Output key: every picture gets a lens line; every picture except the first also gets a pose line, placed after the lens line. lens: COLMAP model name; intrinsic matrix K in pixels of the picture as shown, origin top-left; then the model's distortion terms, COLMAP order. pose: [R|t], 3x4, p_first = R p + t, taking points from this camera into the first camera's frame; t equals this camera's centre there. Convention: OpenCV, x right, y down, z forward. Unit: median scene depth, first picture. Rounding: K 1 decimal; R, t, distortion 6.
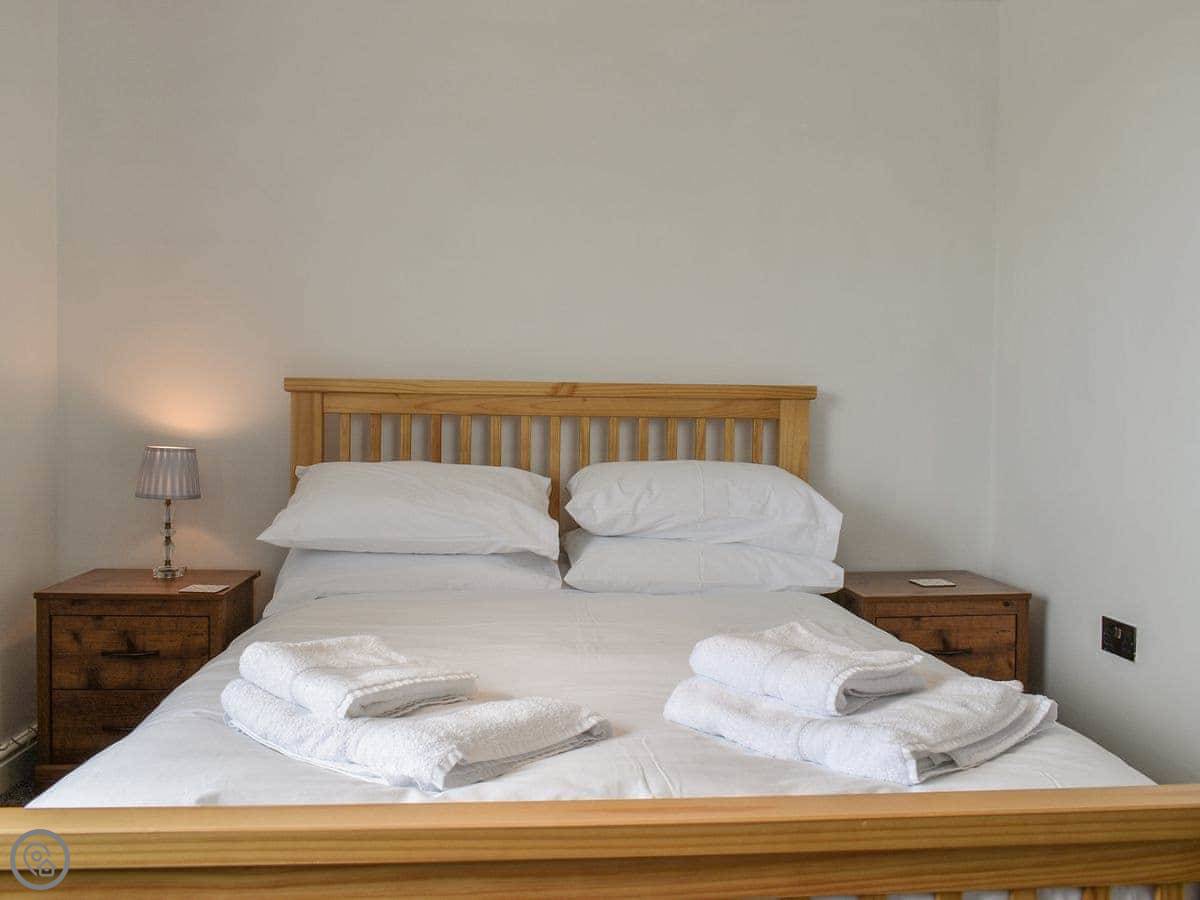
lens RADIAL K [[1051.4, 0, 600.0], [0, 1051.4, 450.0], [0, 0, 1]] dist [-0.031115, -0.007360]
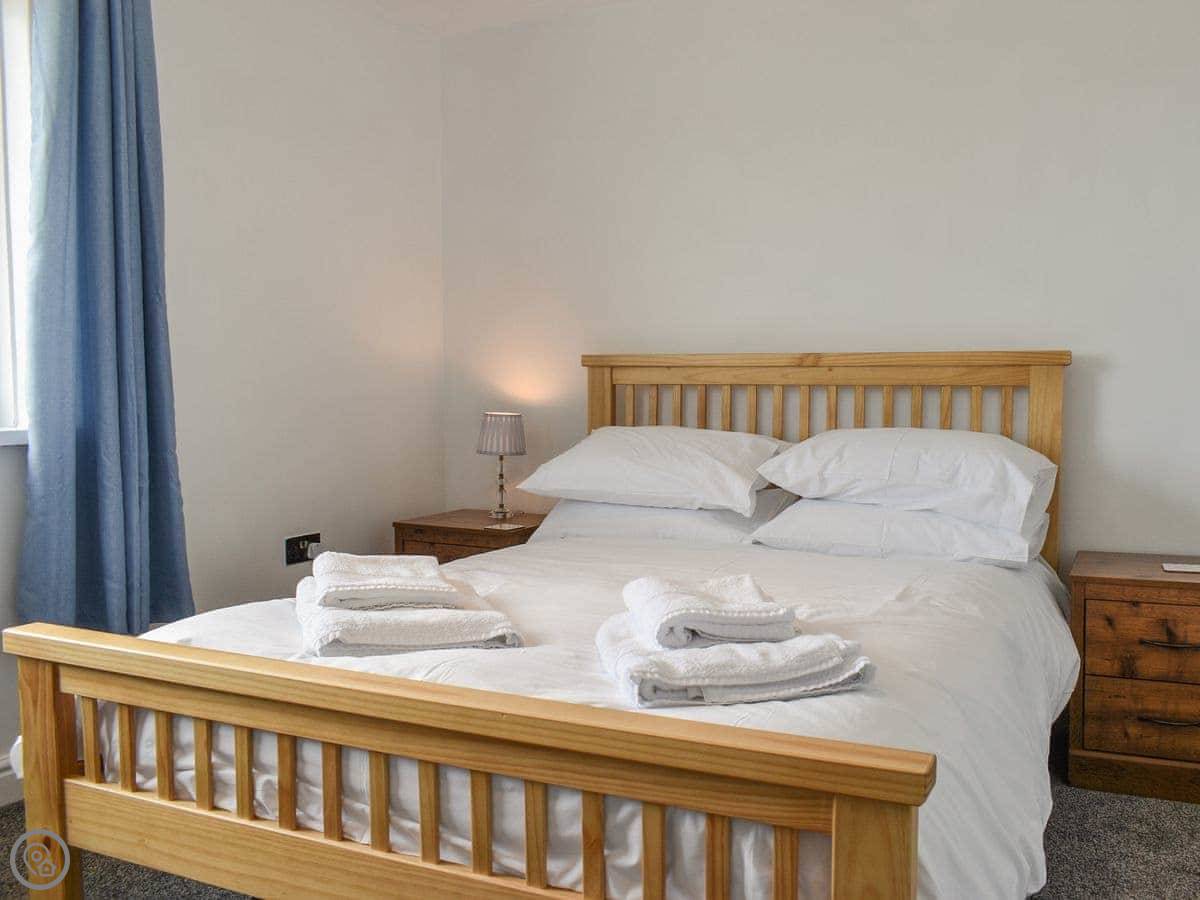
lens RADIAL K [[1017.7, 0, 600.0], [0, 1017.7, 450.0], [0, 0, 1]] dist [-0.023993, -0.001026]
pose [[0.869117, 0.021795, -0.494126, 0.329524], [-0.006921, 0.999467, 0.031910, 0.002014], [0.494558, -0.024313, 0.868804, 0.008964]]
